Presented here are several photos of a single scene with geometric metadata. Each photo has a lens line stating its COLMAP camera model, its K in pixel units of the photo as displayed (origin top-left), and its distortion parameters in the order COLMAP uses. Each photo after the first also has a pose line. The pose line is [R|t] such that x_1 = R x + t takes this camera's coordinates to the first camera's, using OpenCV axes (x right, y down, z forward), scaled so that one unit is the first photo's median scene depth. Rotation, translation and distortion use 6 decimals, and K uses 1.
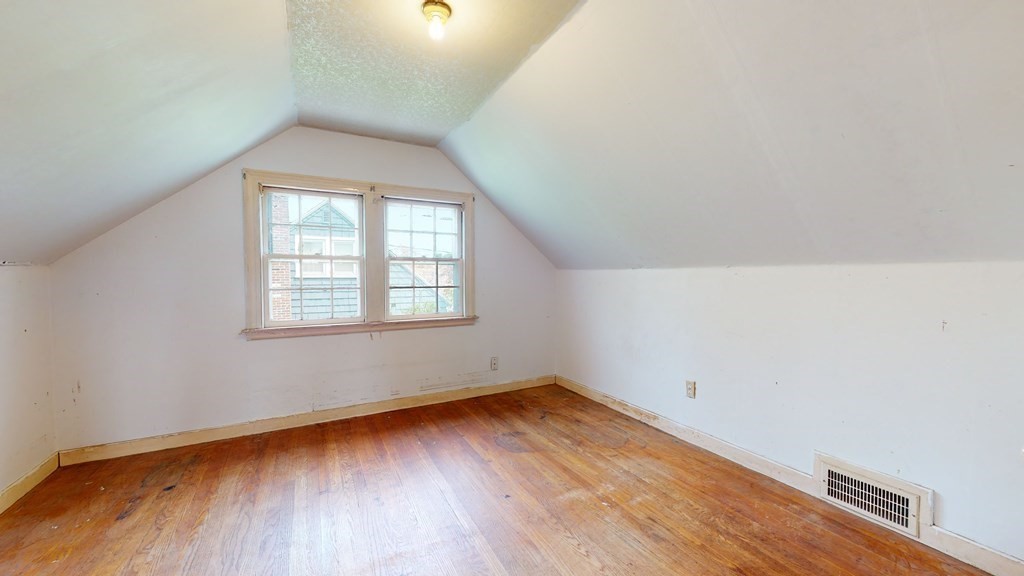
lens RADIAL K [[373.8, 0, 511.7], [0, 373.8, 293.2], [0, 0, 1]] dist [-0.000700, -0.000061]
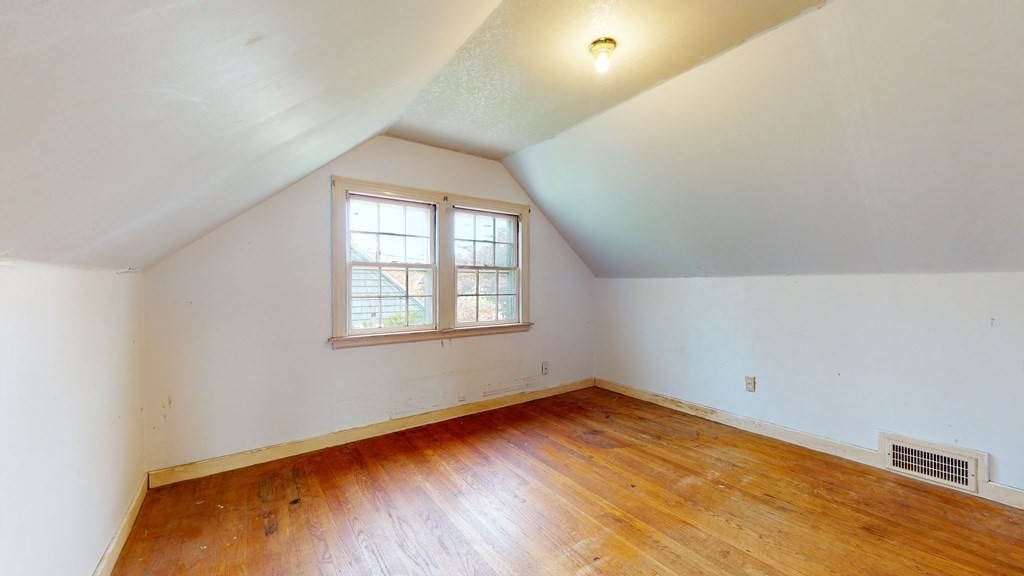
lens RADIAL K [[373.8, 0, 515.1], [0, 373.8, 290.7], [0, 0, 1]] dist [-0.000700, -0.000061]
pose [[0.992046, -0.001328, 0.125866, -0.389772], [0.005222, 0.999518, -0.030617, 0.006717], [-0.125764, 0.031030, 0.991575, -0.040649]]
